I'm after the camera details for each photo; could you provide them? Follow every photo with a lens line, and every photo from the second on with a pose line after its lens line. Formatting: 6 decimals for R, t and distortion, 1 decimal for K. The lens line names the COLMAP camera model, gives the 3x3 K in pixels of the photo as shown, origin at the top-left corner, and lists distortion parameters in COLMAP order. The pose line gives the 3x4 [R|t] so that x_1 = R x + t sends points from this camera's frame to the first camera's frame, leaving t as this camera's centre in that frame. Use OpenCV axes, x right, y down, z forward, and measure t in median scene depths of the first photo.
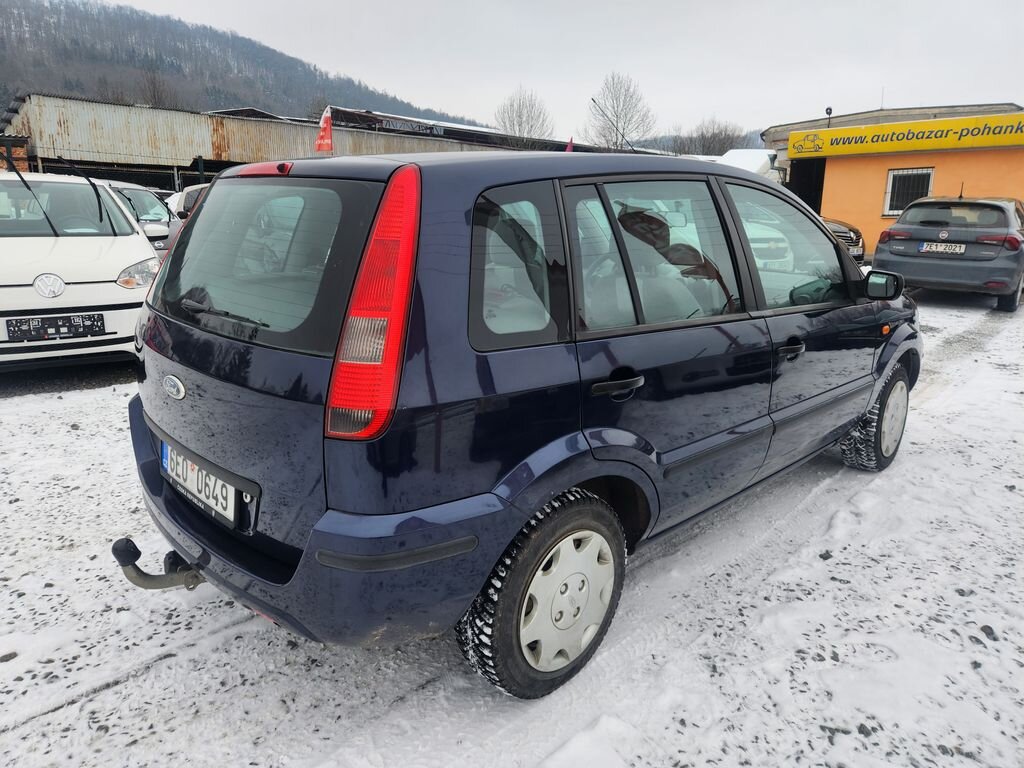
lens RADIAL K [[678.0, 0, 512.0], [0, 678.0, 384.0], [0, 0, 1]] dist [0.069173, -0.051669]
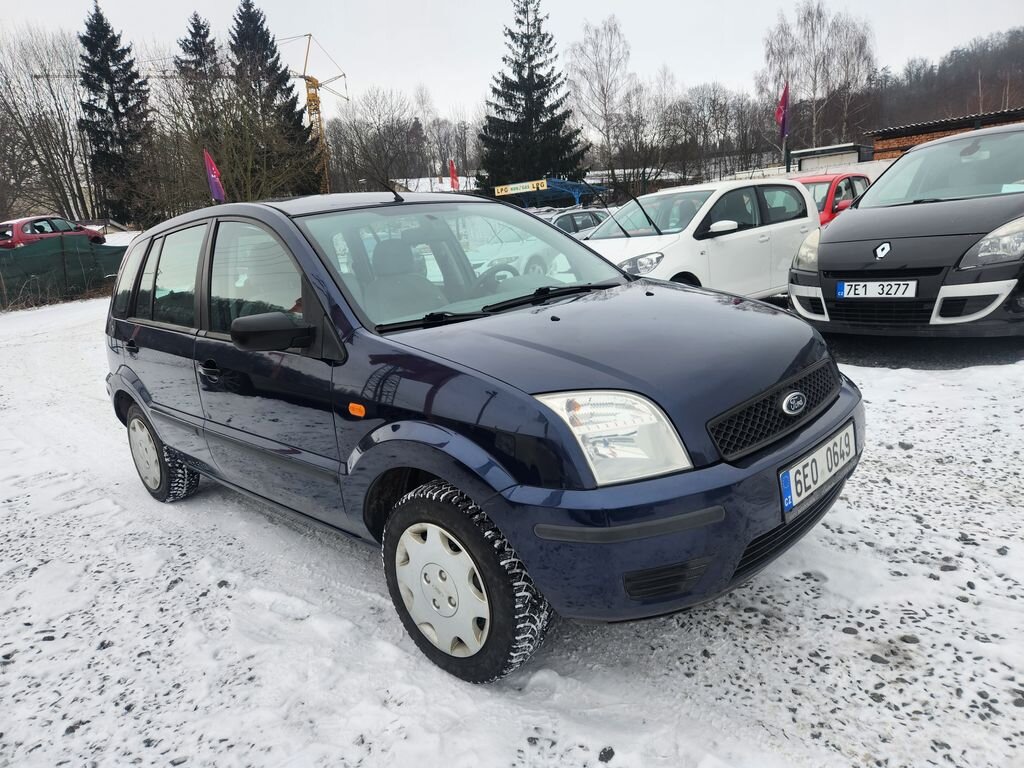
lens RADIAL K [[683.6, 0, 512.0], [0, 683.6, 384.0], [0, 0, 1]] dist [0.066655, -0.053751]
pose [[0.032340, 0.208578, -0.977471, 1.482440], [-0.156623, 0.966958, 0.201153, -0.322112], [0.987129, 0.146589, 0.063939, 1.386399]]
